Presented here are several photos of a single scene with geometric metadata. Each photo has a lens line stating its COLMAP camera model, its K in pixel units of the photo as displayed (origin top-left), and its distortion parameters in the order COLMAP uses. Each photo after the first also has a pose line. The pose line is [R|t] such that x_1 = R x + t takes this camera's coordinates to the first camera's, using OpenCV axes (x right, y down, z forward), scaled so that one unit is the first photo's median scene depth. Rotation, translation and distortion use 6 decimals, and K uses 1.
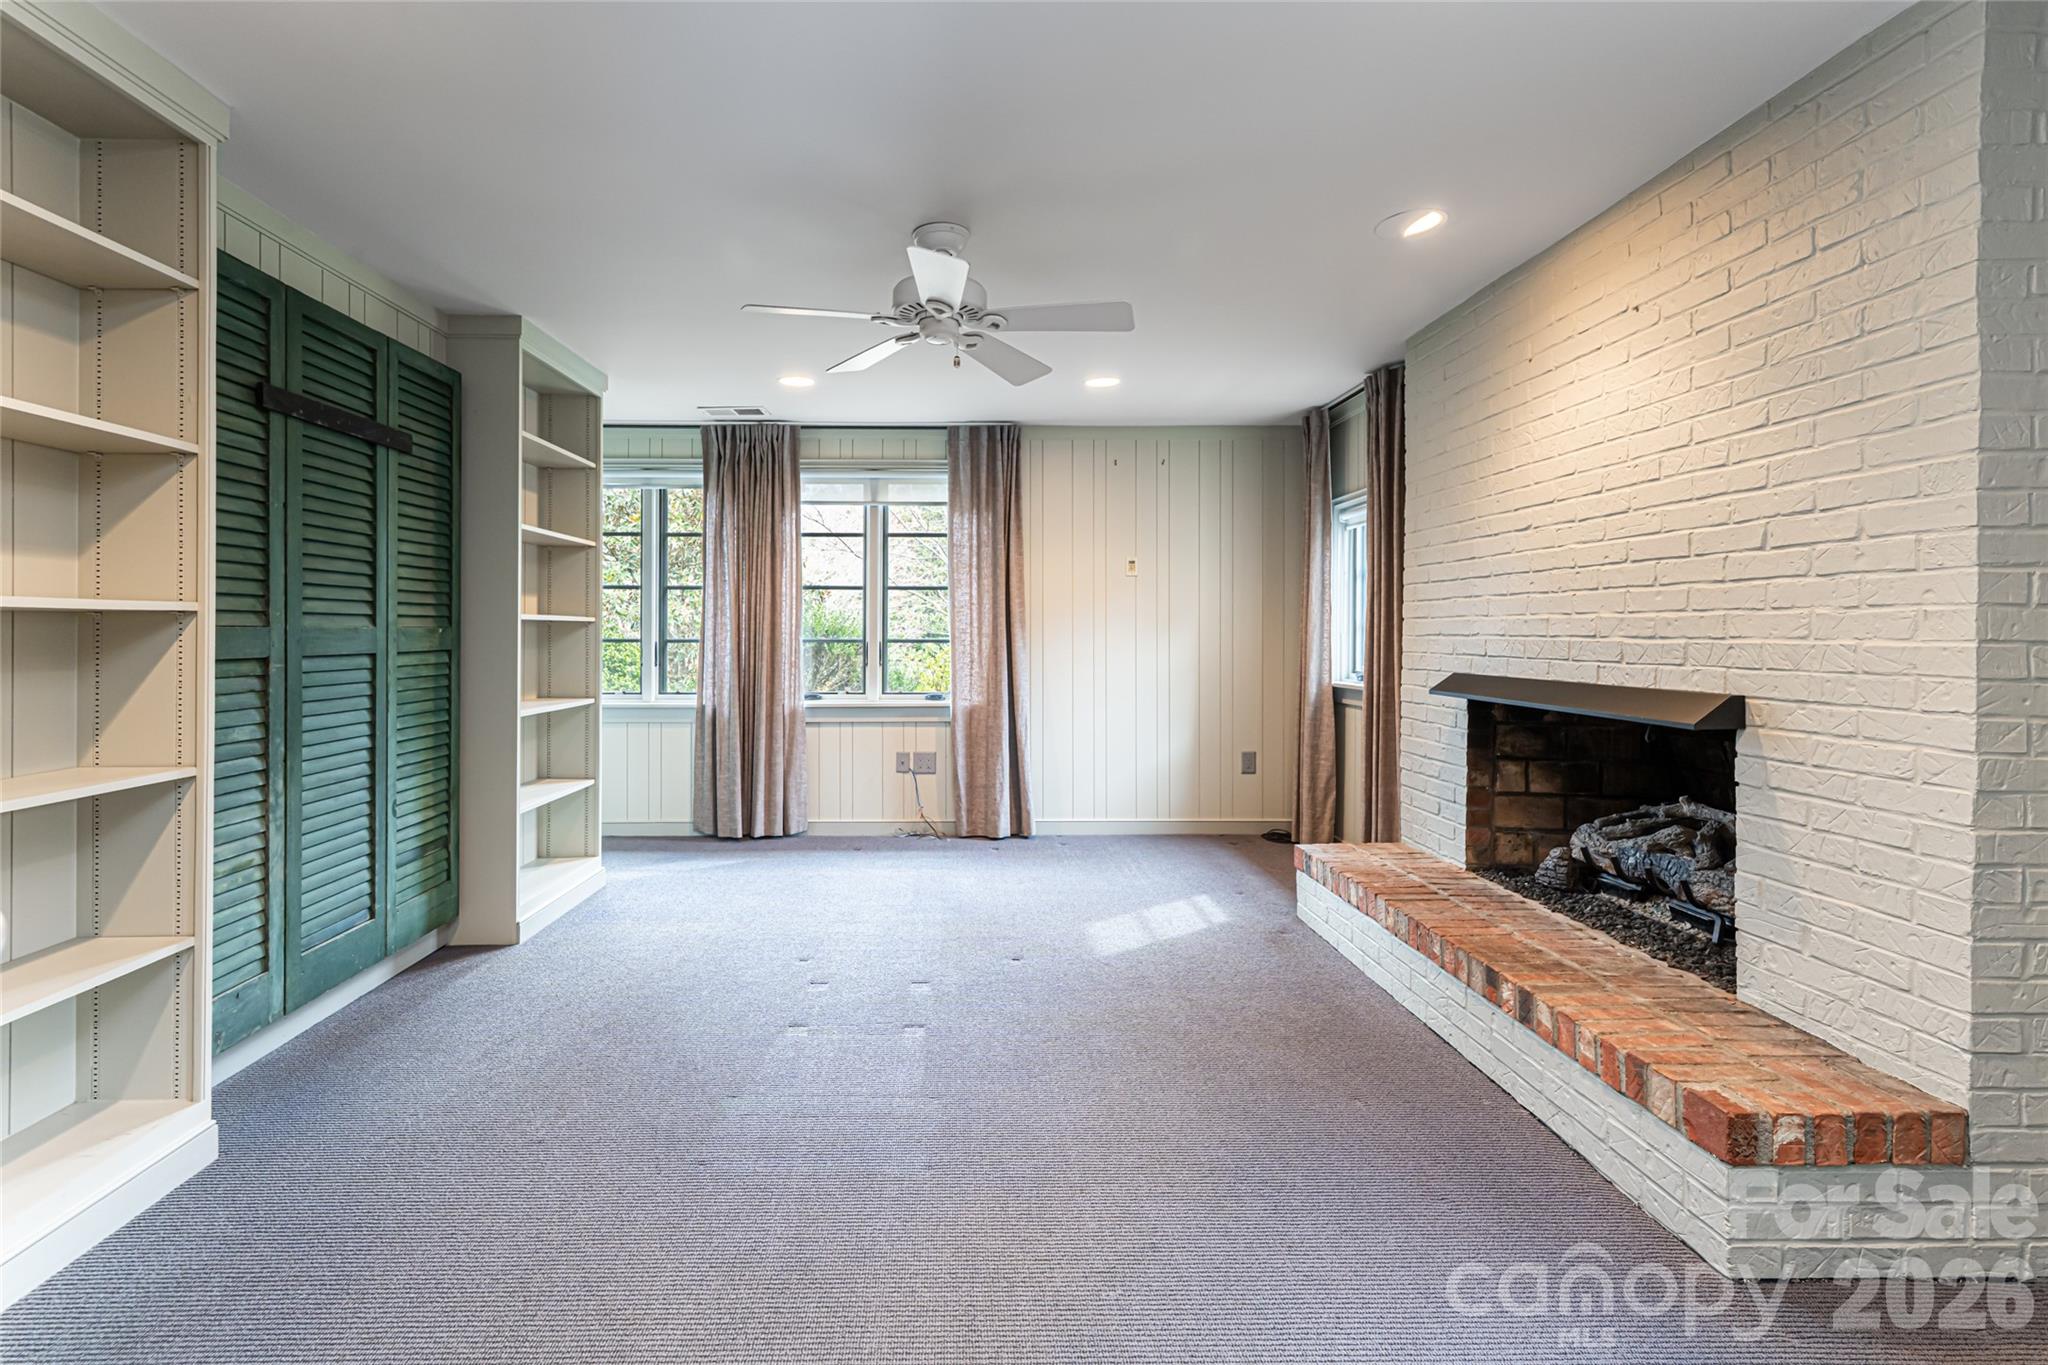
lens RADIAL K [[1004.5, 0, 995.2], [0, 1004.5, 640.2], [0, 0, 1]] dist [-0.002989, 0.000404]
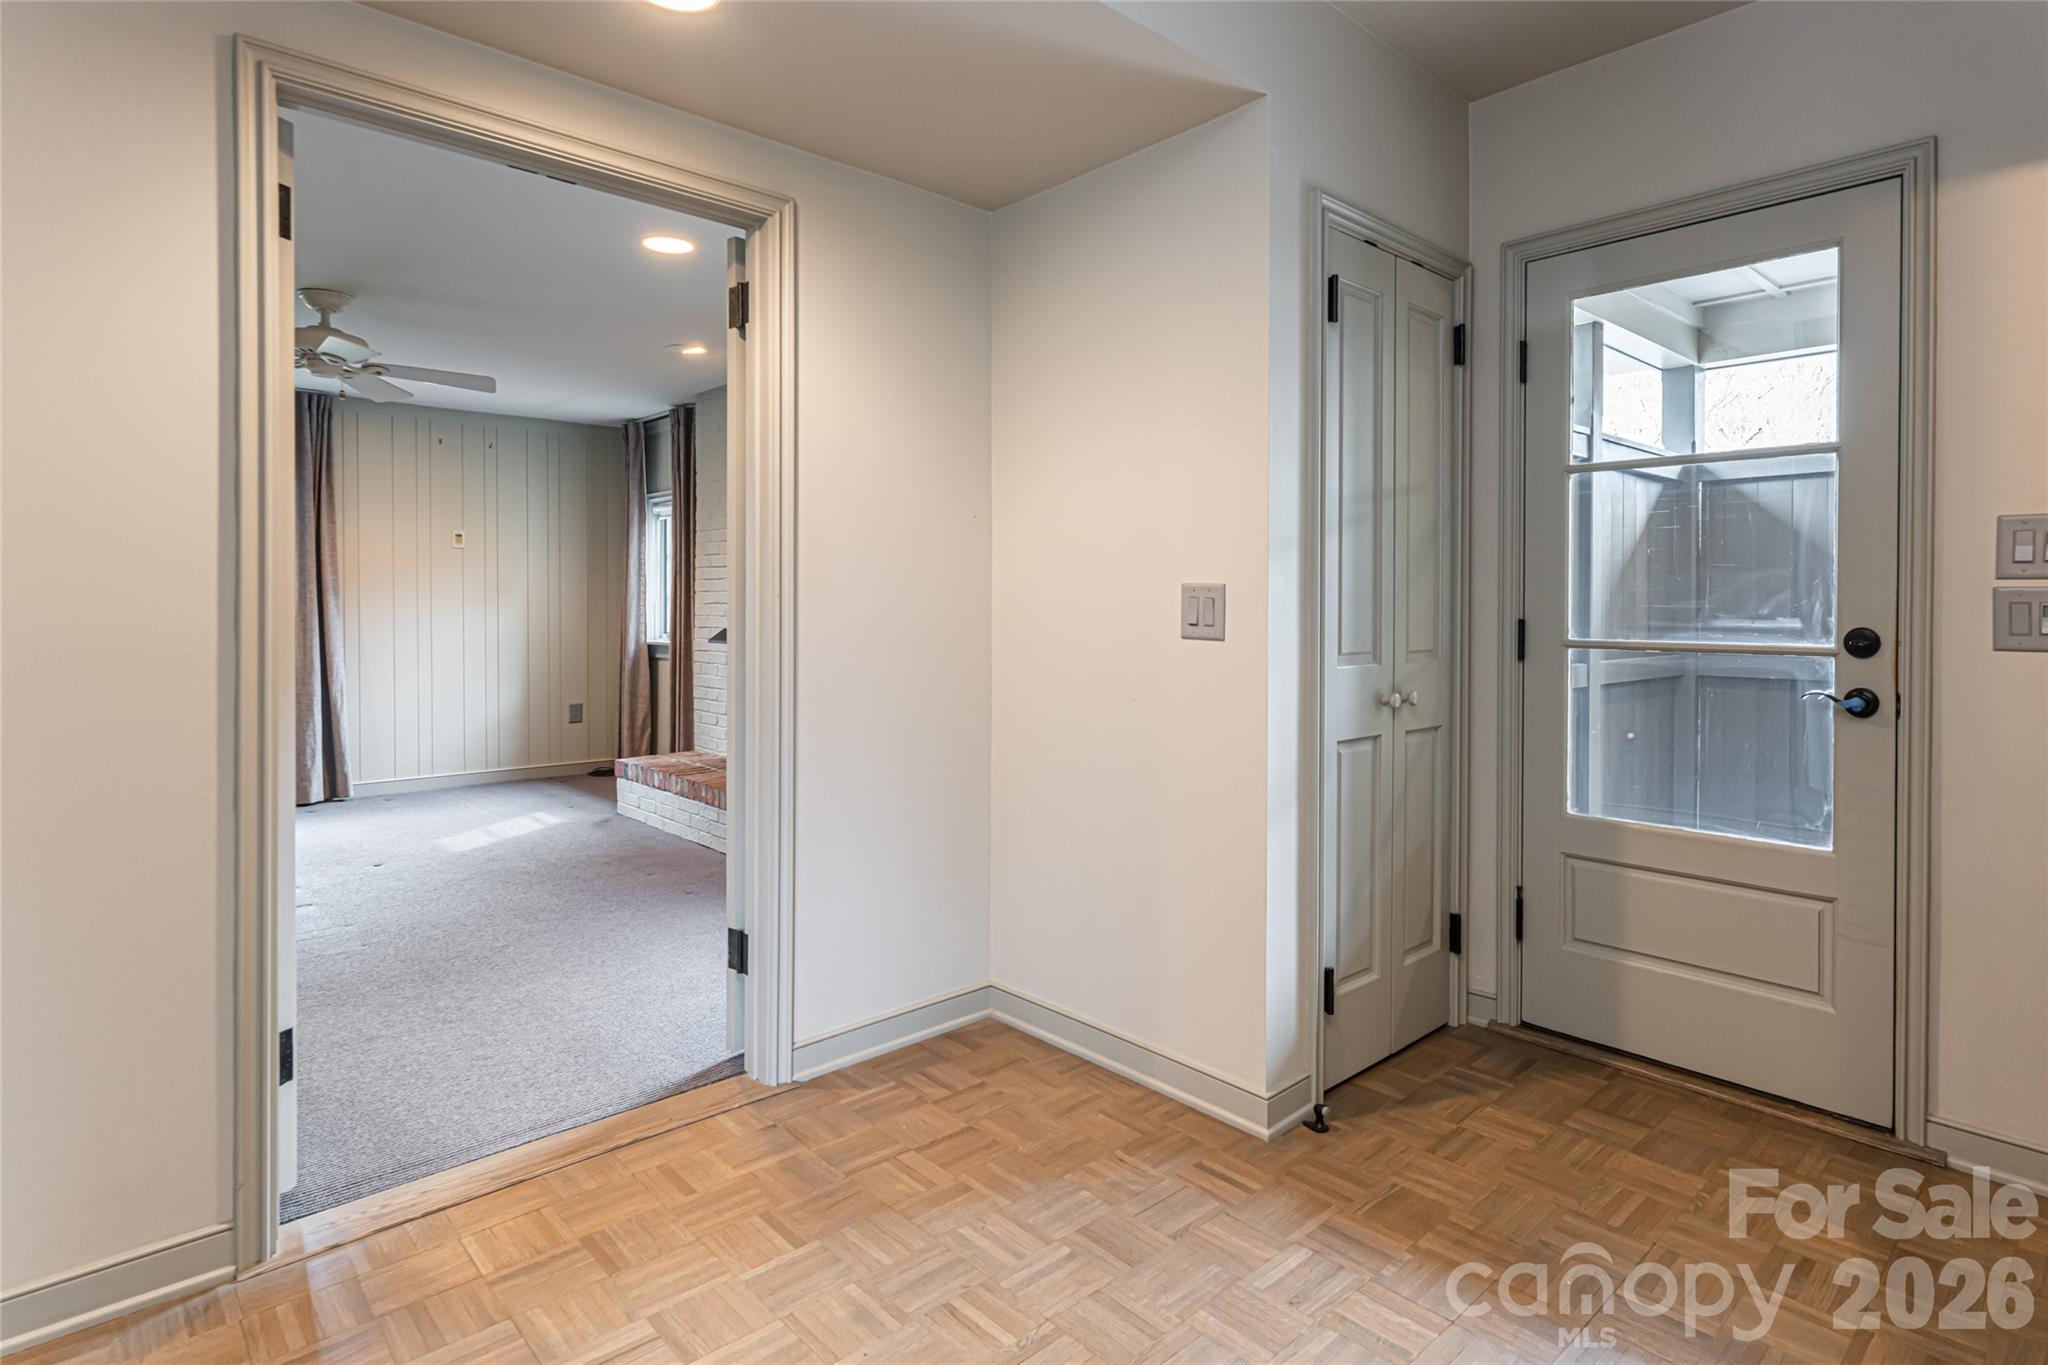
lens RADIAL K [[1005.6, 0, 1053.3], [0, 1005.6, 619.9], [0, 0, 1]] dist [-0.000252, 0.000340]
pose [[0.767393, -0.007654, 0.641132, -0.081248], [0.000862, 0.999940, 0.010906, 0.002369], [-0.641177, -0.007817, 0.767353, -0.292085]]
